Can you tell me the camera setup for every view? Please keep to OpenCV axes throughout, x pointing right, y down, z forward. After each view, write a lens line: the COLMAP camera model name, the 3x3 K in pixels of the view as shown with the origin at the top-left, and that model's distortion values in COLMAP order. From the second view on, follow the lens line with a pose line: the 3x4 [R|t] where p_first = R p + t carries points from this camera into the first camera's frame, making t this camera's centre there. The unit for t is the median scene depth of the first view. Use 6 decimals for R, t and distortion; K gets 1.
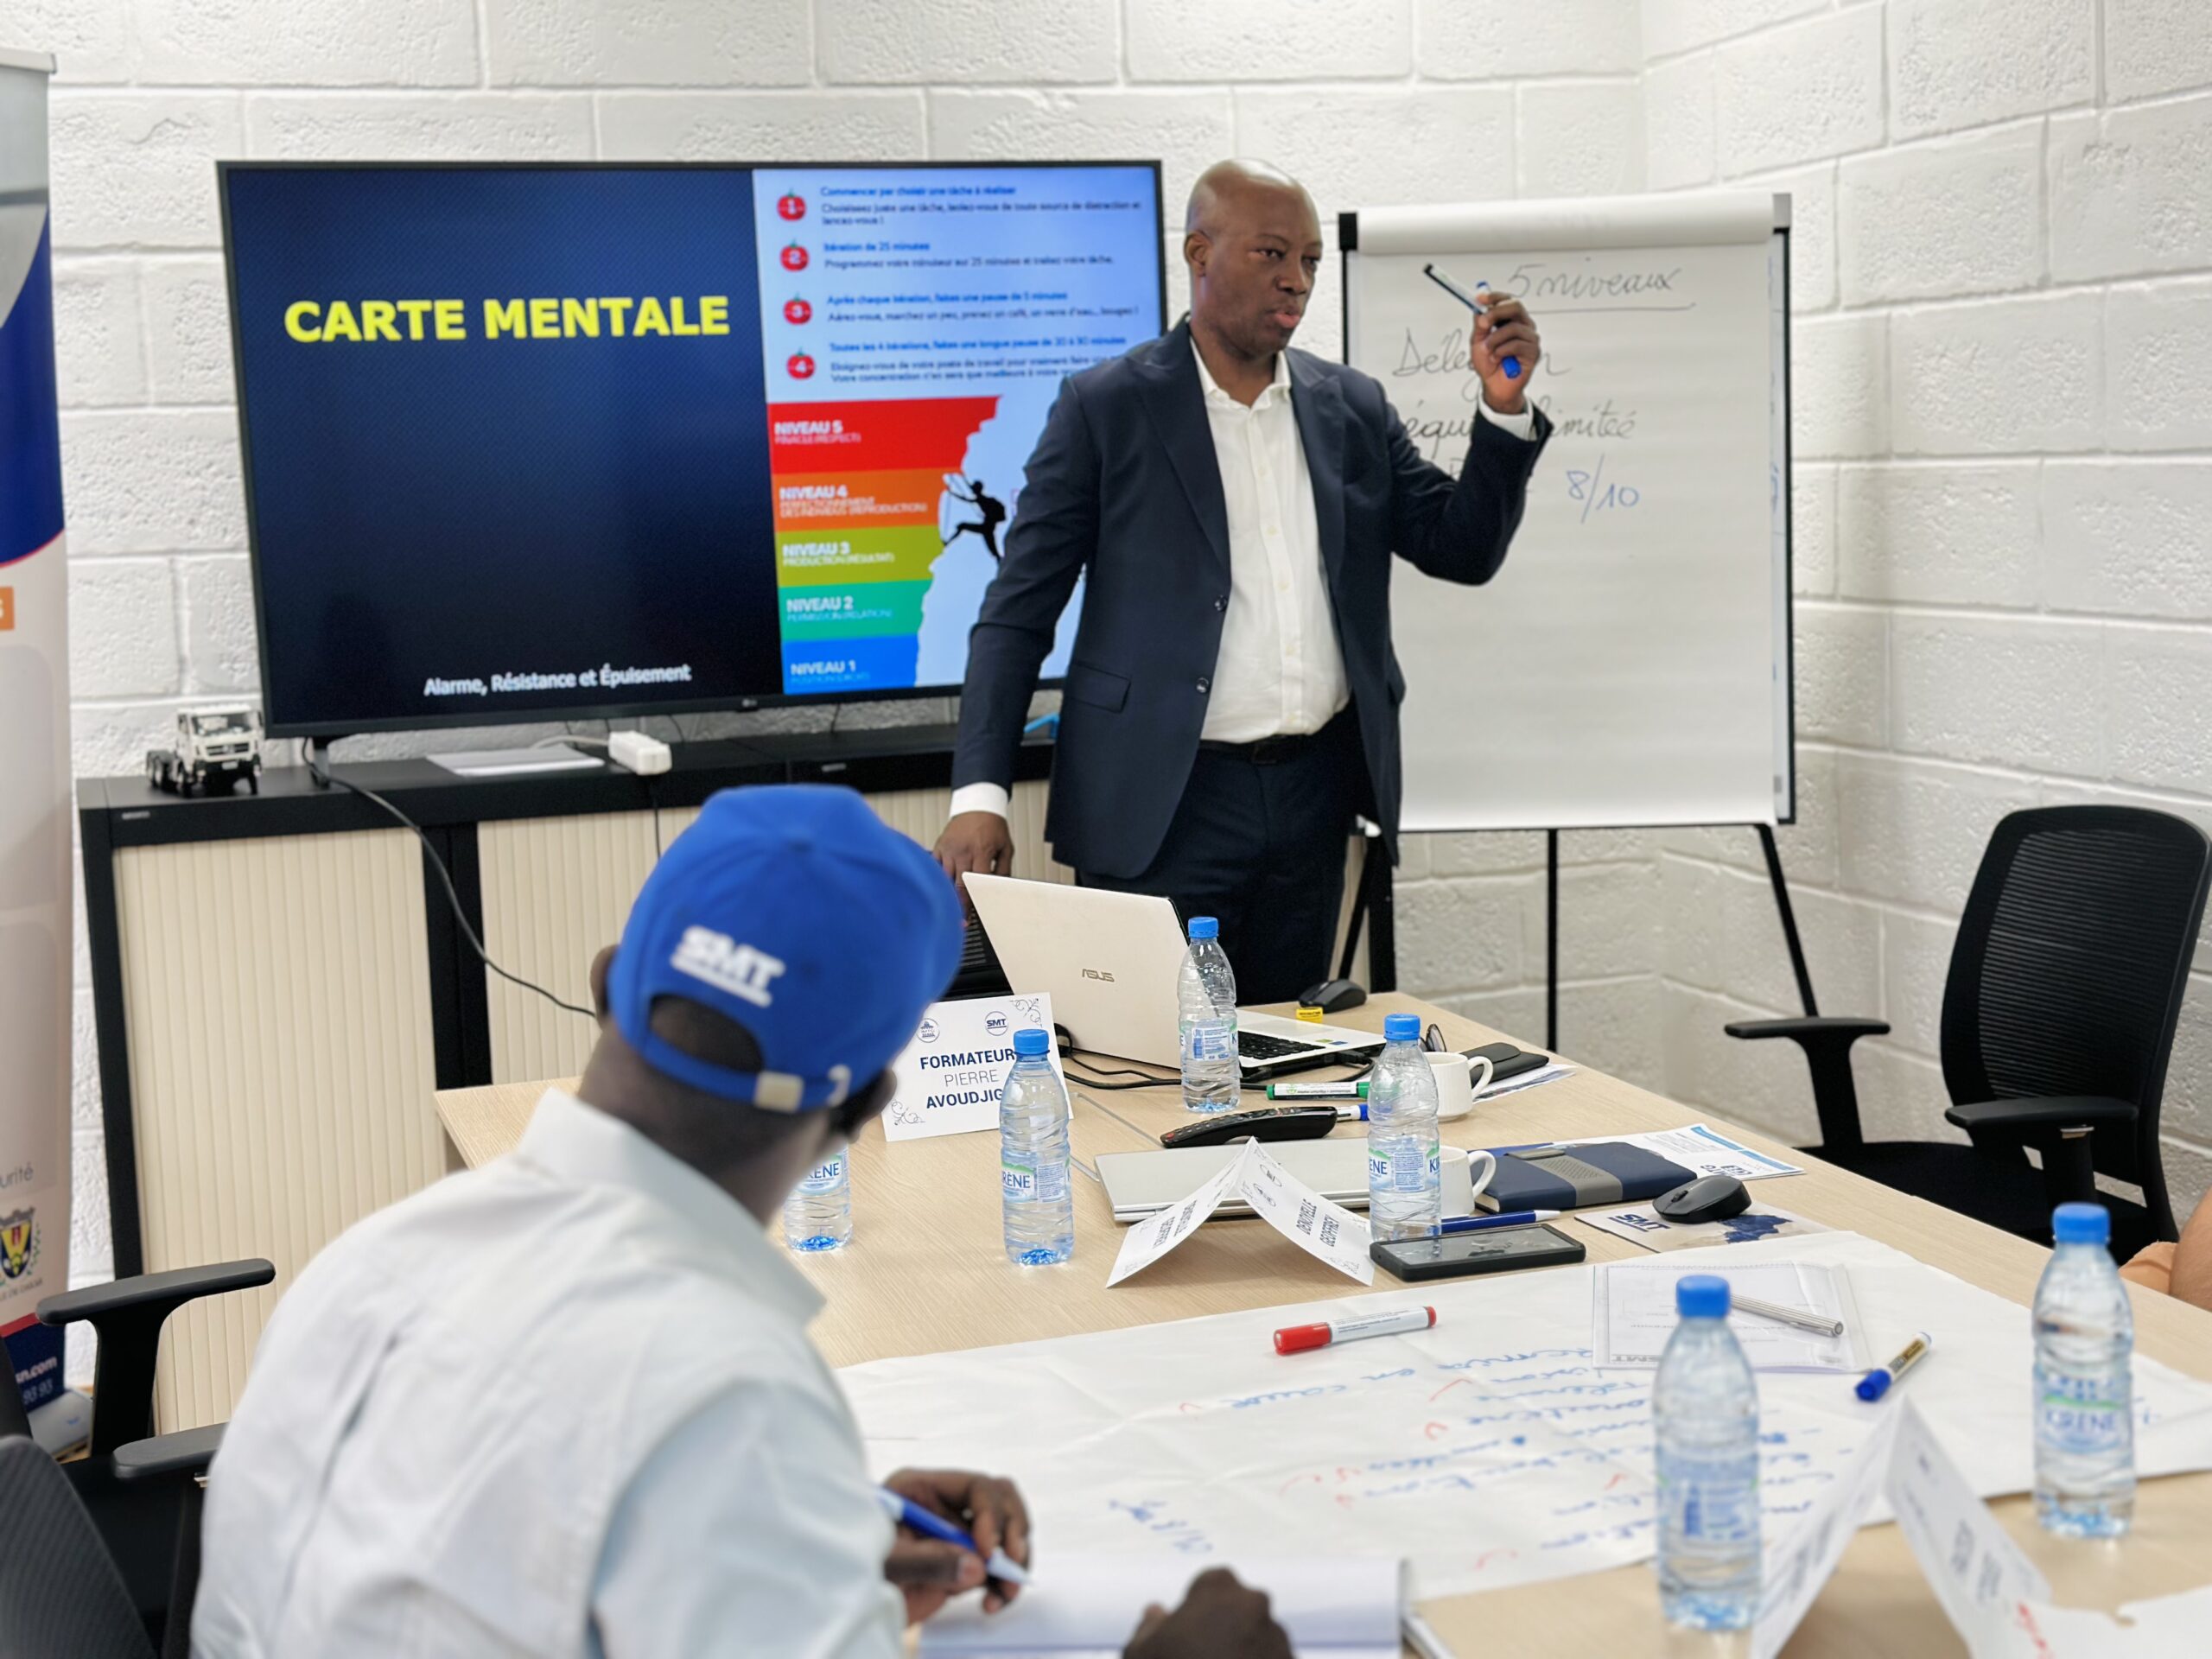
lens RADIAL K [[3151.9, 0, 1106.0], [0, 3151.9, 829.5], [0, 0, 1]] dist [-0.001582, -0.105569]
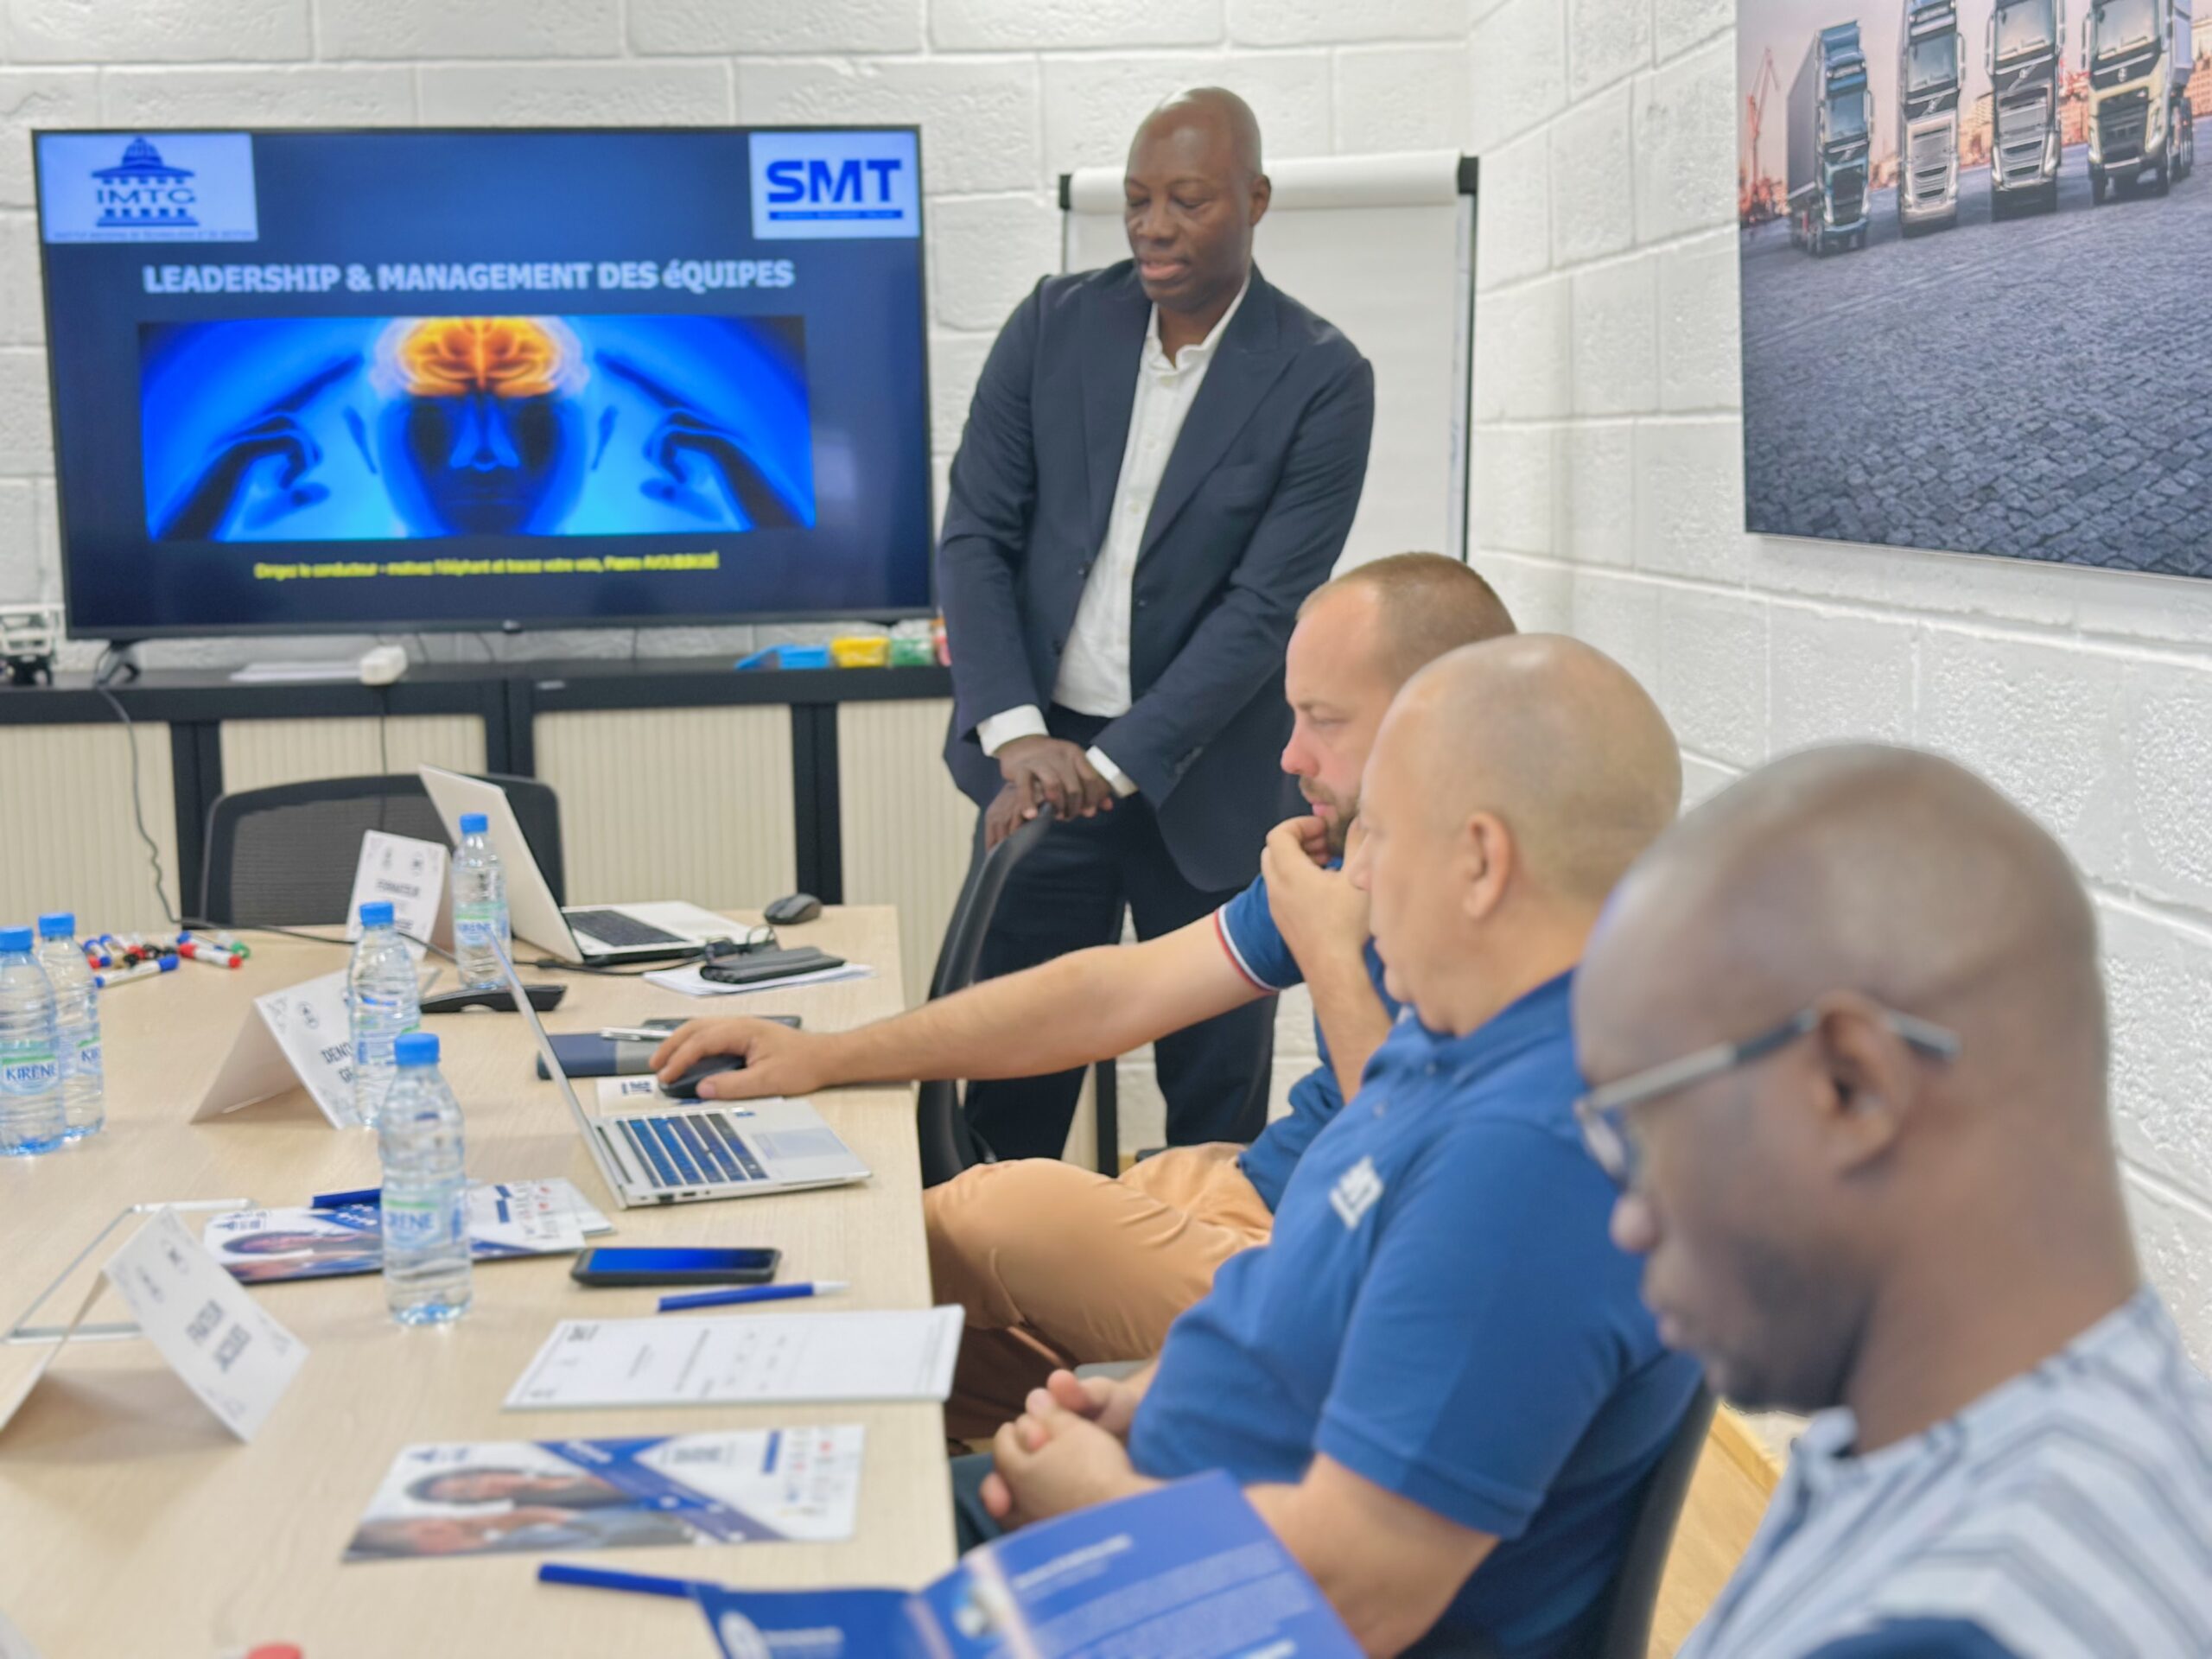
lens RADIAL K [[3085.3, 0, 1108.3], [0, 3085.3, 957.2], [0, 0, 1]] dist [0.005295, -0.160917]
pose [[0.976193, 0.054762, -0.209876, 0.306535], [-0.043385, 0.997348, 0.058439, 0.004277], [0.212520, -0.047942, 0.975980, -0.015825]]
